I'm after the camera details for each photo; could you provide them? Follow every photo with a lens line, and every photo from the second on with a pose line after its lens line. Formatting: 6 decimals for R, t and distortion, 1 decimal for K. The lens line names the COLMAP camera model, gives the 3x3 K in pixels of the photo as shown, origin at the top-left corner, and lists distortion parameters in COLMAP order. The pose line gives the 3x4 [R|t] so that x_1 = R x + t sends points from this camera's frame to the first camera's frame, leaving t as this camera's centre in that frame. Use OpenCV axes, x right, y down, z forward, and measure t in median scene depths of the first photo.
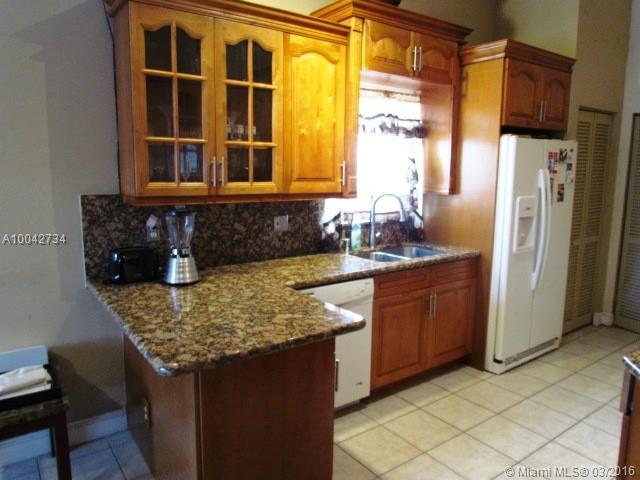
lens RADIAL K [[457.5, 0, 318.6], [0, 457.5, 239.2], [0, 0, 1]] dist [-0.028278, -0.001297]
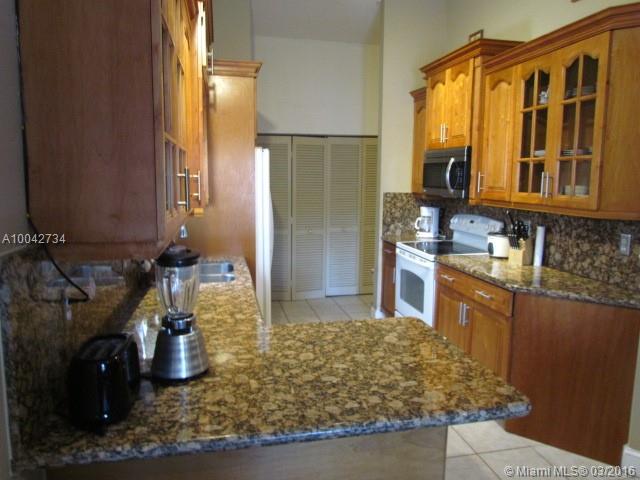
lens RADIAL K [[457.5, 0, 319.6], [0, 457.5, 237.5], [0, 0, 1]] dist [-0.028278, -0.001297]
pose [[0.394349, -0.123678, 0.910600, -0.996162], [0.135080, 0.987940, 0.075684, -0.133210], [-0.908979, 0.093157, 0.406300, 0.758514]]
